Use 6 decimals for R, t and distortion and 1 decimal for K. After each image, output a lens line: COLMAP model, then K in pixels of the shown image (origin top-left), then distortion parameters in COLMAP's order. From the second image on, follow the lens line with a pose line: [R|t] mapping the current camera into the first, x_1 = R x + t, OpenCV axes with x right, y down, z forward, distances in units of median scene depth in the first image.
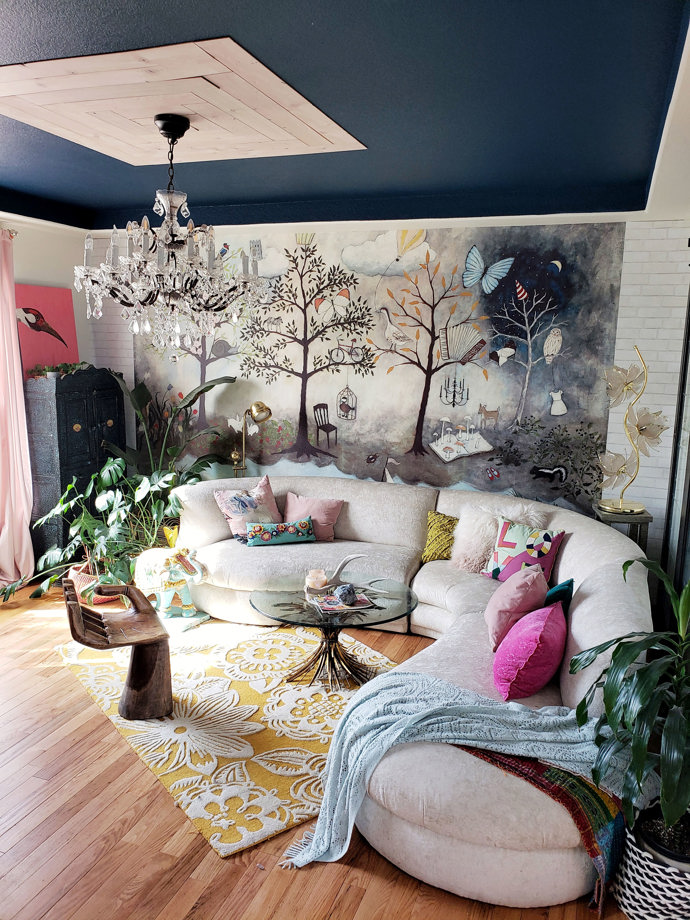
lens RADIAL K [[722.2, 0, 345.0], [0, 722.2, 460.0], [0, 0, 1]] dist [0.151301, -0.310159]
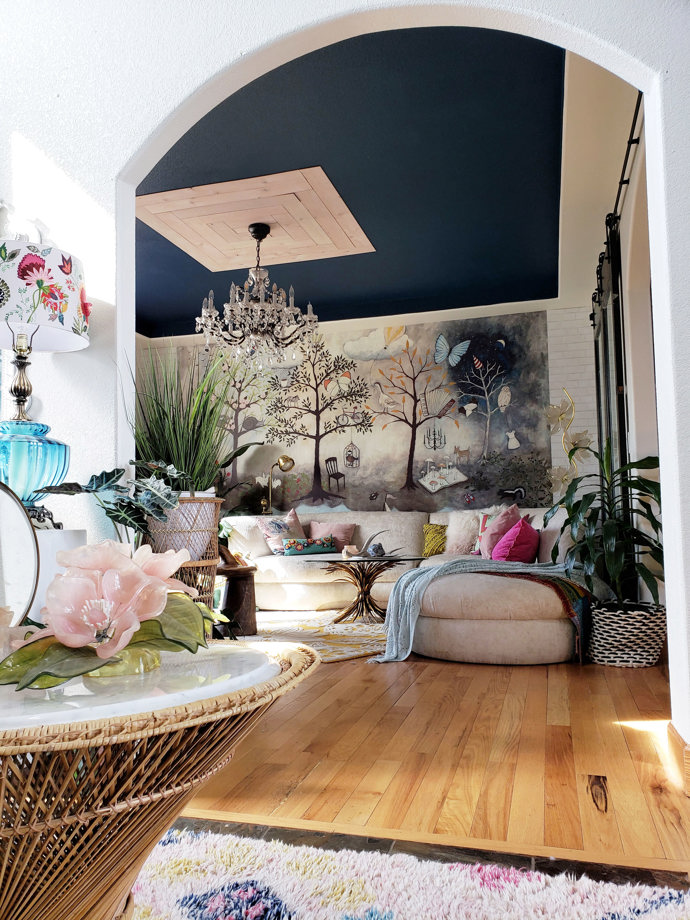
lens RADIAL K [[714.0, 0, 330.5], [0, 714.0, 453.4], [0, 0, 1]] dist [0.191965, -0.326744]
pose [[0.997931, -0.032171, 0.055663, -0.112156], [0.045030, 0.967712, -0.248002, 0.246512], [-0.045887, 0.249995, 0.967159, -0.251236]]
